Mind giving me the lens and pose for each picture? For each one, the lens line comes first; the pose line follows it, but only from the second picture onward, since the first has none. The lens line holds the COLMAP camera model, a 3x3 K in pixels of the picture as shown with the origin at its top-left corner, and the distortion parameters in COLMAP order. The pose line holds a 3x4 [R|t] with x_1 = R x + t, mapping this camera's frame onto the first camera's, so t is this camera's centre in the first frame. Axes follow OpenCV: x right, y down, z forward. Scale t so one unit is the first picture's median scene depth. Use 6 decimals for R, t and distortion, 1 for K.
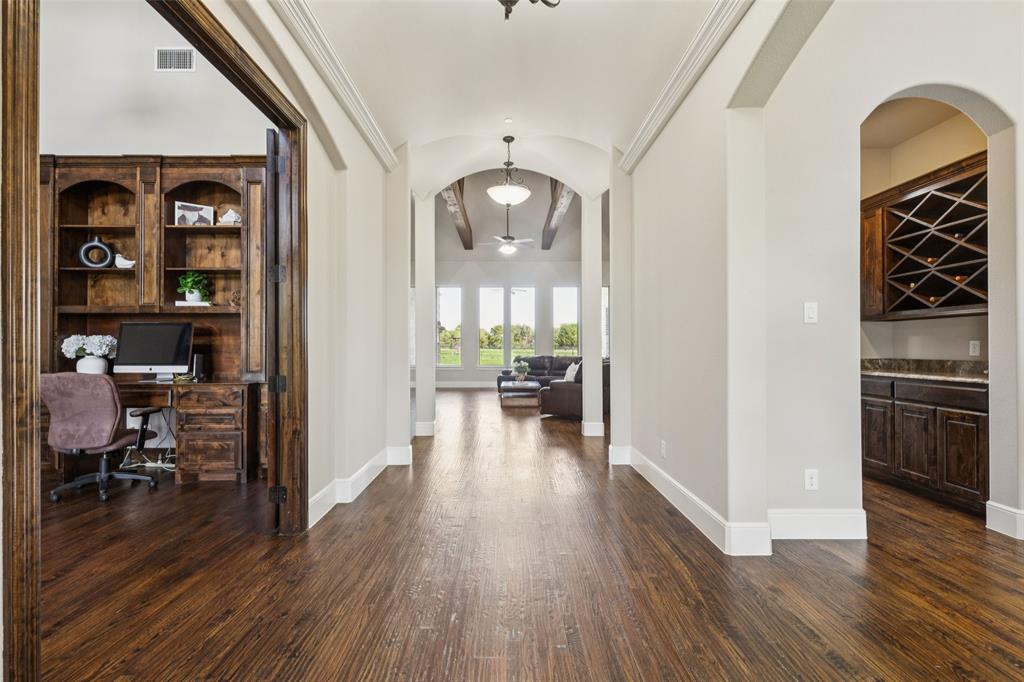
lens RADIAL K [[461.2, 0, 511.2], [0, 461.2, 344.5], [0, 0, 1]] dist [0.003341, -0.000169]
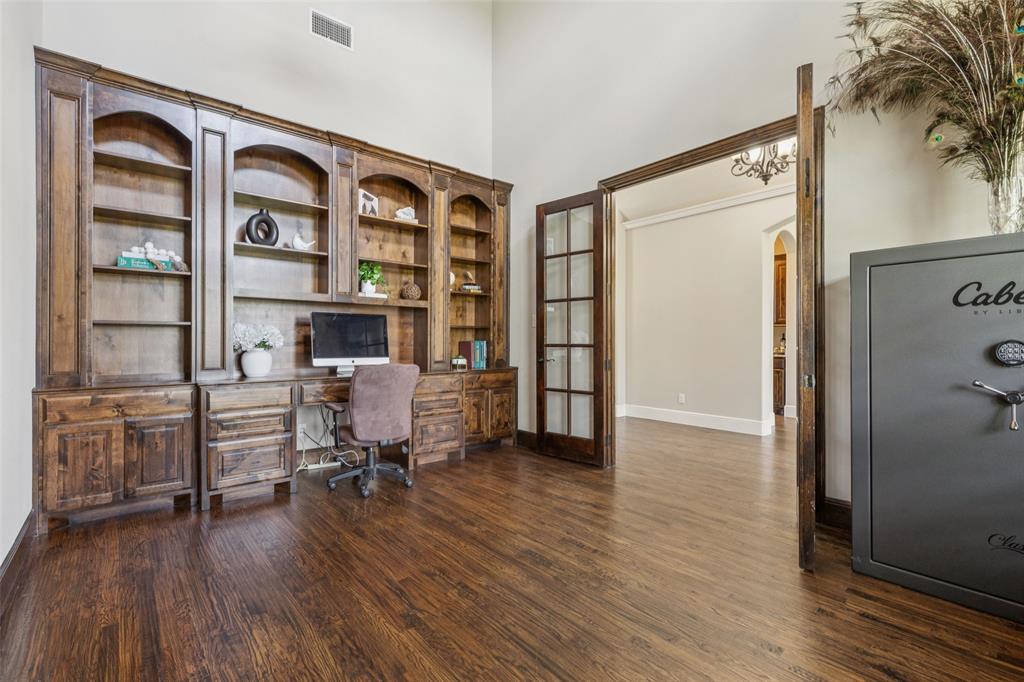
lens RADIAL K [[461.2, 0, 513.0], [0, 461.2, 341.1], [0, 0, 1]] dist [0.003341, -0.000169]
pose [[0.761712, 0.004607, 0.647900, -1.104287], [-0.009996, 0.999939, 0.004641, 0.002850], [-0.647839, -0.010011, 0.761711, 0.050916]]
